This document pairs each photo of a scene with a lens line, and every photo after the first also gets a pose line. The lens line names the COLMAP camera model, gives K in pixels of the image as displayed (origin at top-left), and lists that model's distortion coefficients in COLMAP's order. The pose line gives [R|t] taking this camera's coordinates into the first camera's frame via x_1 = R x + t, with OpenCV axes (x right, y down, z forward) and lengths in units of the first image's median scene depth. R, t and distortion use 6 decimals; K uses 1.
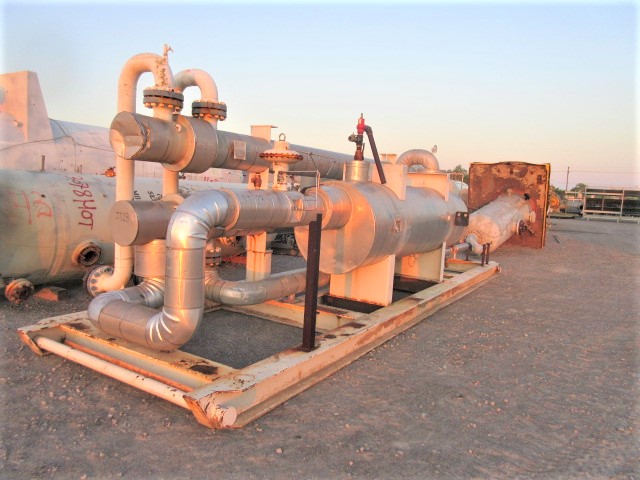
lens RADIAL K [[473.9, 0, 323.8], [0, 473.9, 242.8], [0, 0, 1]] dist [0.002199, -0.006756]
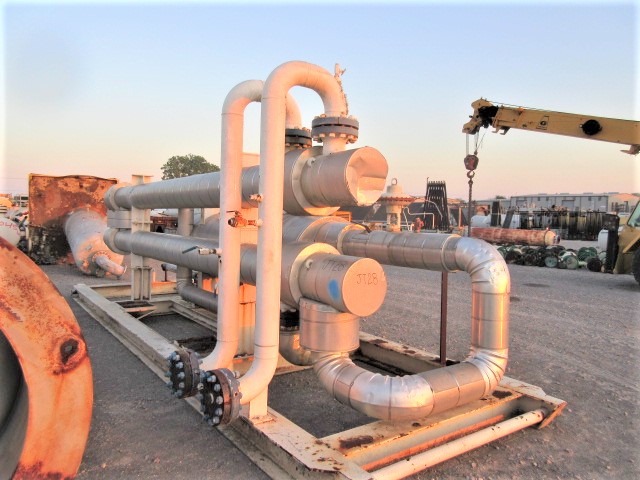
lens RADIAL K [[473.9, 0, 323.0], [0, 473.9, 236.5], [0, 0, 1]] dist [0.002199, -0.006756]
pose [[0.389287, -0.085380, 0.917151, -0.300065], [0.106134, 0.993221, 0.047412, -0.043456], [-0.914981, 0.078884, 0.395710, 0.191940]]
